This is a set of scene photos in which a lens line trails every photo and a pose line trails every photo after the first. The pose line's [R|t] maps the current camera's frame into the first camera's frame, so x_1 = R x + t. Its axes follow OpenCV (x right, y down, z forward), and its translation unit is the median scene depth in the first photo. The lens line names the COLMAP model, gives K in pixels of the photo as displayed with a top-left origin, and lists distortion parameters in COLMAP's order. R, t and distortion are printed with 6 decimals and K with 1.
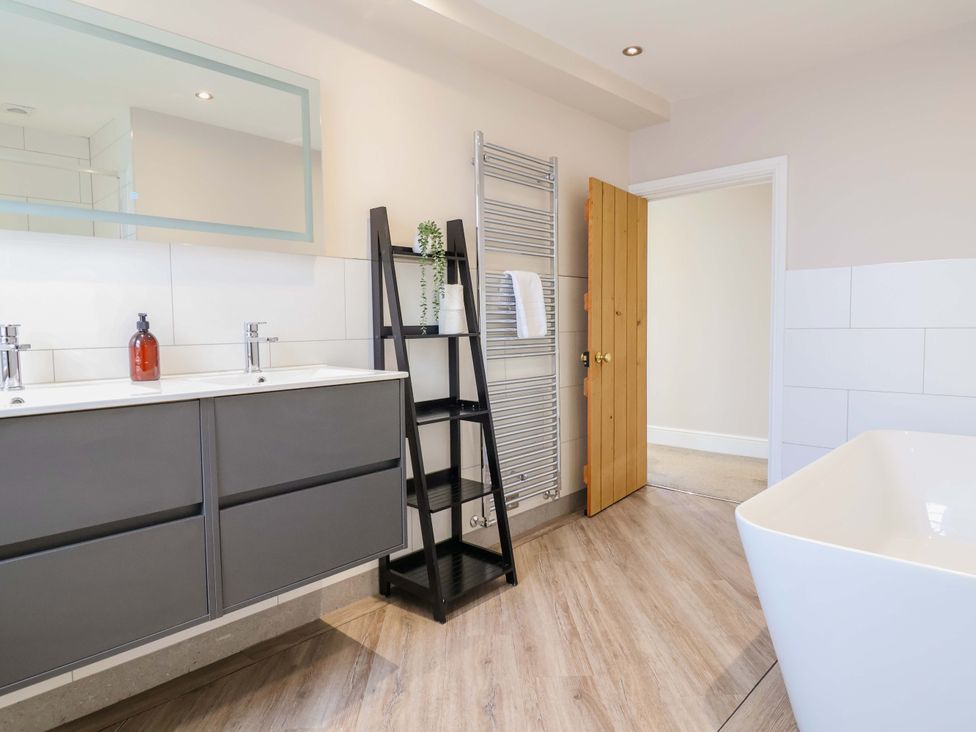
lens RADIAL K [[590.9, 0, 482.5], [0, 590.9, 364.5], [0, 0, 1]] dist [0.004556, -0.014749]
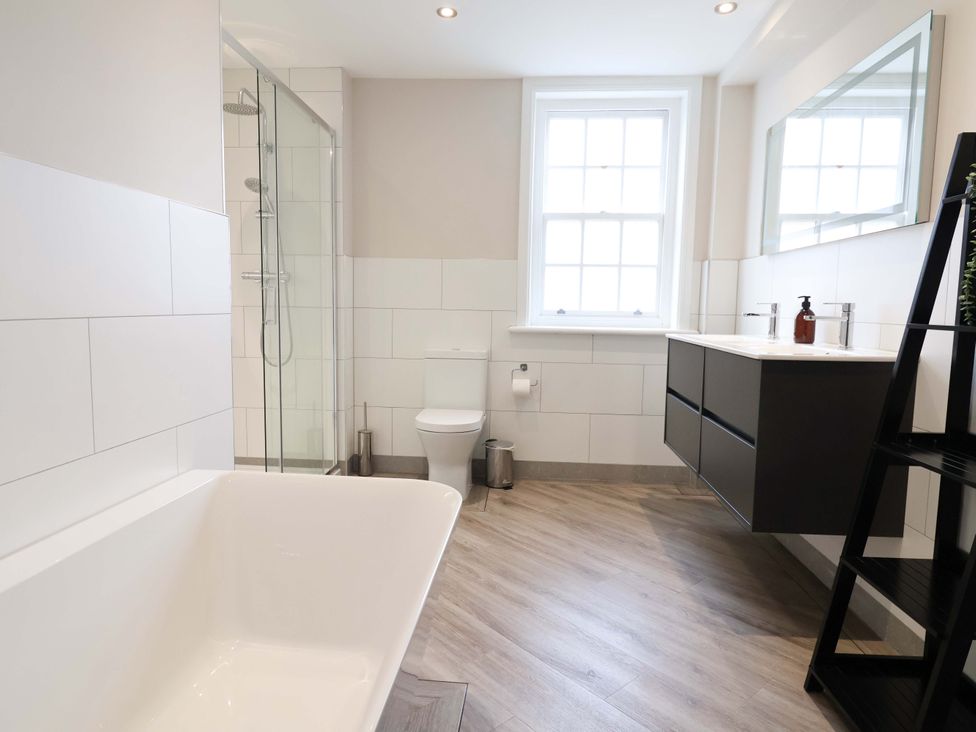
lens RADIAL K [[590.9, 0, 482.5], [0, 590.9, 364.5], [0, 0, 1]] dist [0.004556, -0.014749]
pose [[-0.780235, 0.067425, -0.621842, 0.818675], [-0.045216, 0.985492, 0.163588, -0.106763], [0.623850, 0.155755, -0.765867, 1.431837]]
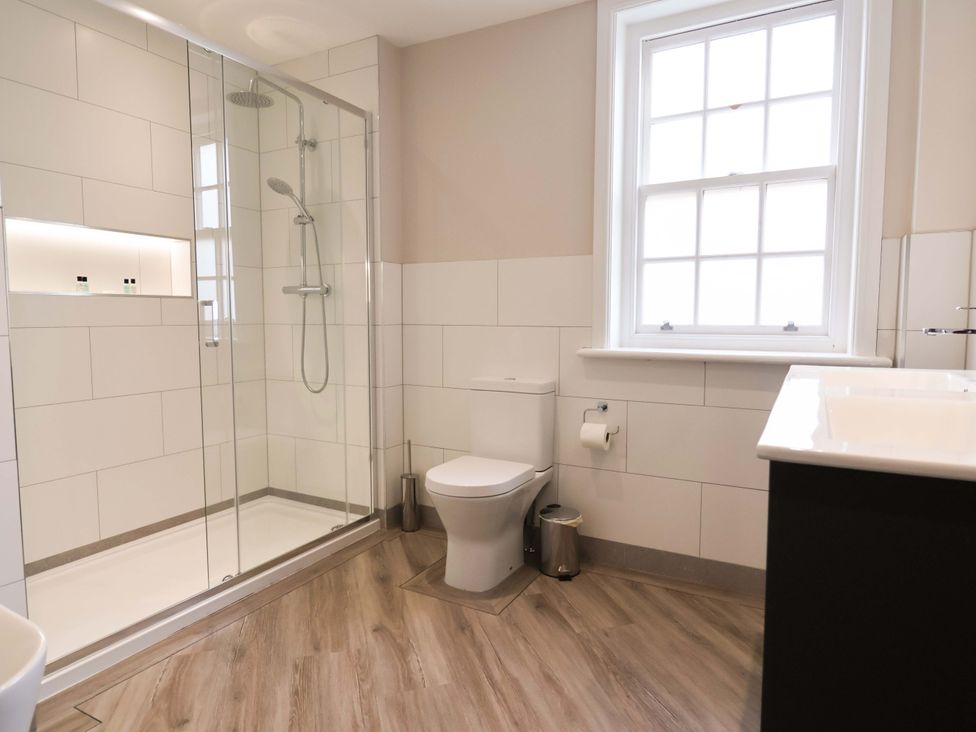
lens RADIAL K [[590.9, 0, 482.5], [0, 590.9, 364.5], [0, 0, 1]] dist [0.004556, -0.014749]
pose [[-0.969755, 0.035465, -0.241492, 0.116468], [-0.000891, 0.988867, 0.148800, -0.086050], [0.244080, 0.144514, -0.958927, 1.262678]]
